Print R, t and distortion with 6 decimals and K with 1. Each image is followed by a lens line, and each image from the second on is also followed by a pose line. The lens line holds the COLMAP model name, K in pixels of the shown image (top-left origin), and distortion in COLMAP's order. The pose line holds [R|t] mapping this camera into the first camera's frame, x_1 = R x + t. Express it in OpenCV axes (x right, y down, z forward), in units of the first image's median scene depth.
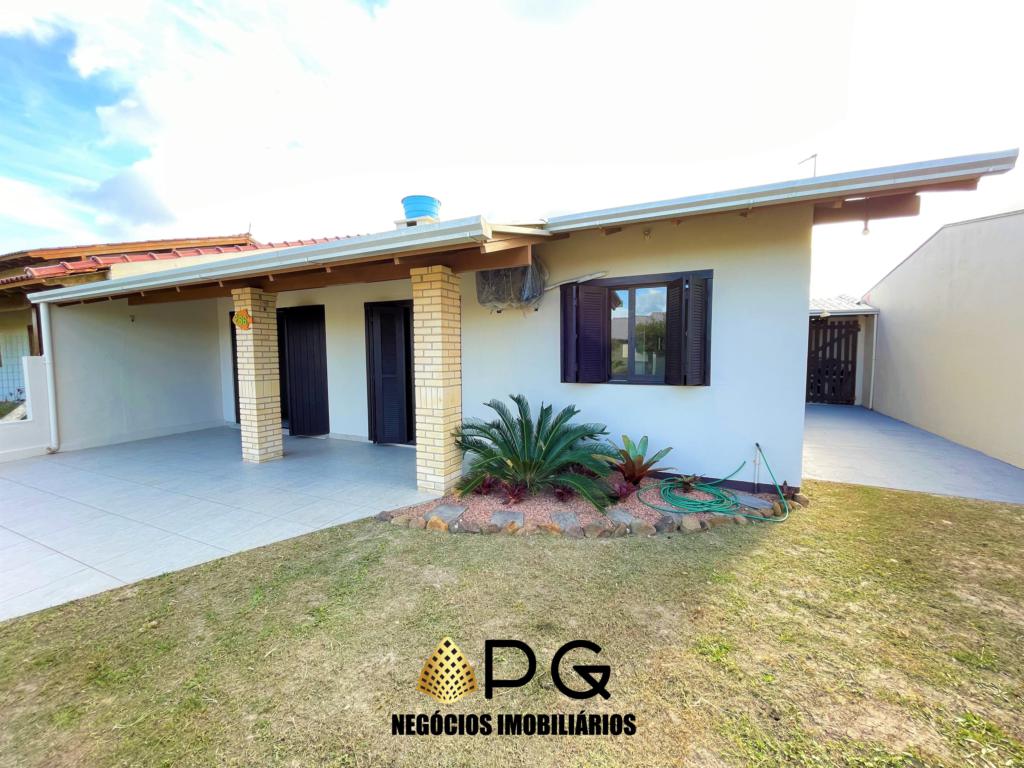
lens RADIAL K [[413.9, 0, 514.2], [0, 413.9, 382.8], [0, 0, 1]] dist [-0.003286, -0.000237]
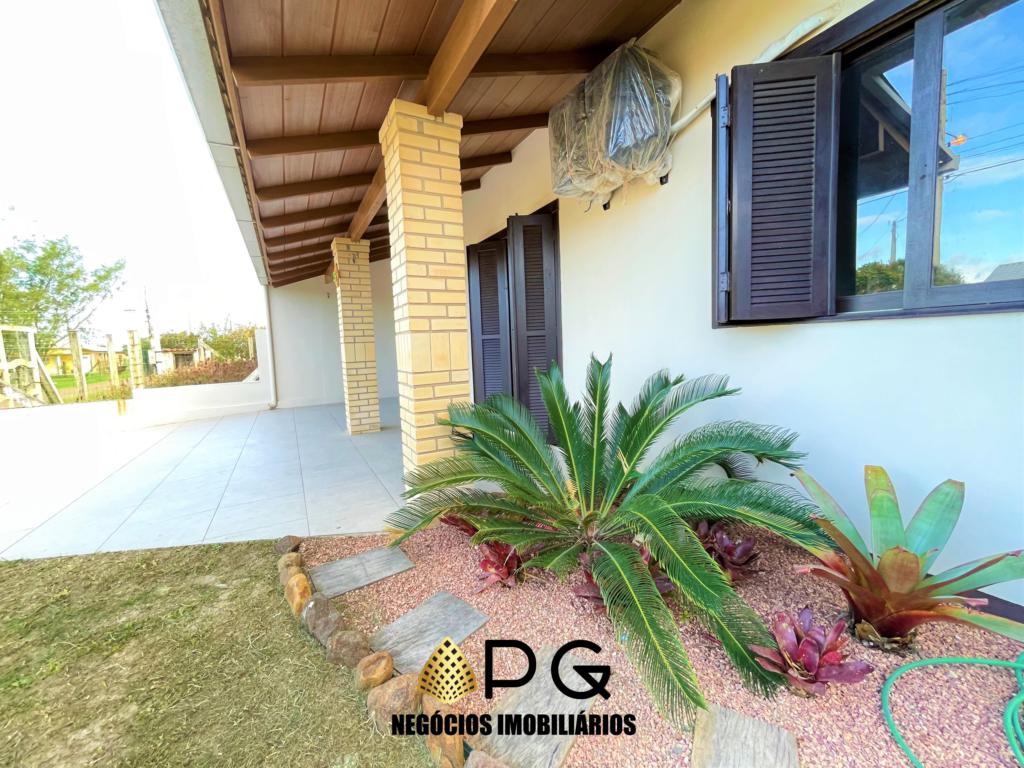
lens RADIAL K [[413.9, 0, 514.2], [0, 413.9, 382.8], [0, 0, 1]] dist [-0.003286, -0.000237]
pose [[0.804618, 0.031882, -0.592936, 0.213776], [-0.009825, 0.999136, 0.040391, 0.043767], [0.593711, -0.026674, 0.804236, 0.520157]]
